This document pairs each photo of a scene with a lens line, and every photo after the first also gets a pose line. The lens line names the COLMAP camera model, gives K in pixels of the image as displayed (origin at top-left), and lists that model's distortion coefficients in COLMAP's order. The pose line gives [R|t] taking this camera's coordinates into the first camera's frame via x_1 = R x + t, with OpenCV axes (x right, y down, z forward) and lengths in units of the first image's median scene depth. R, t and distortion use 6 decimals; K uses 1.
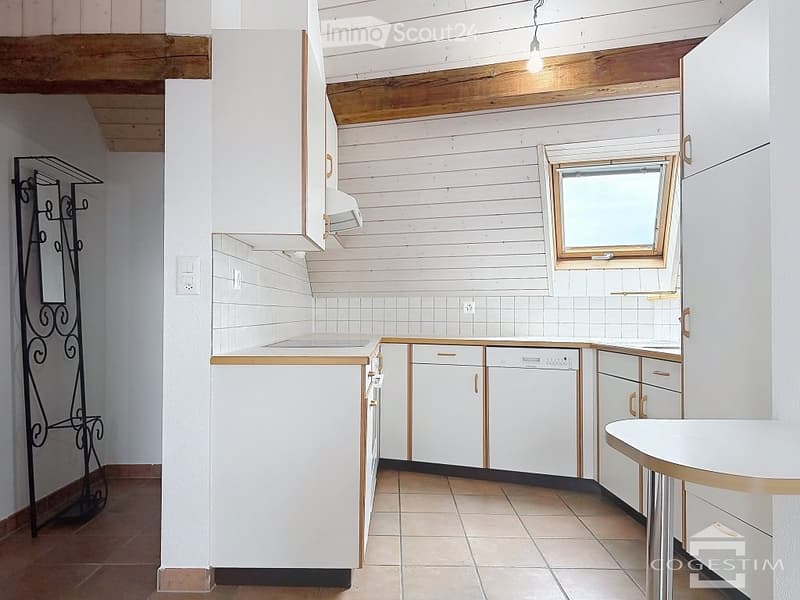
lens RADIAL K [[593.1, 0, 400.3], [0, 593.1, 270.9], [0, 0, 1]] dist [0.069433, -0.134801]
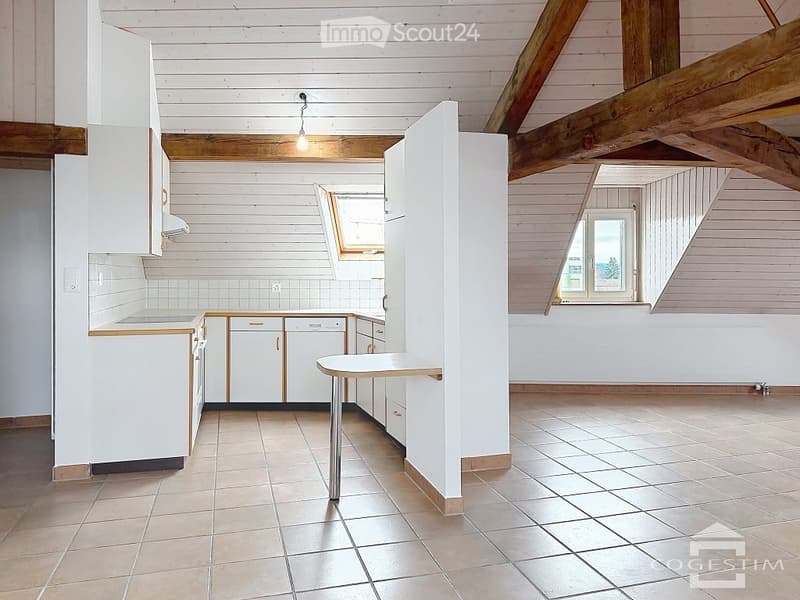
lens RADIAL K [[593.1, 0, 400.3], [0, 593.1, 270.9], [0, 0, 1]] dist [0.069433, -0.134801]
pose [[0.962306, -0.004189, 0.271935, 0.031434], [-0.011313, 0.998399, 0.055413, -0.074956], [-0.271732, -0.056401, 0.960719, -0.495448]]
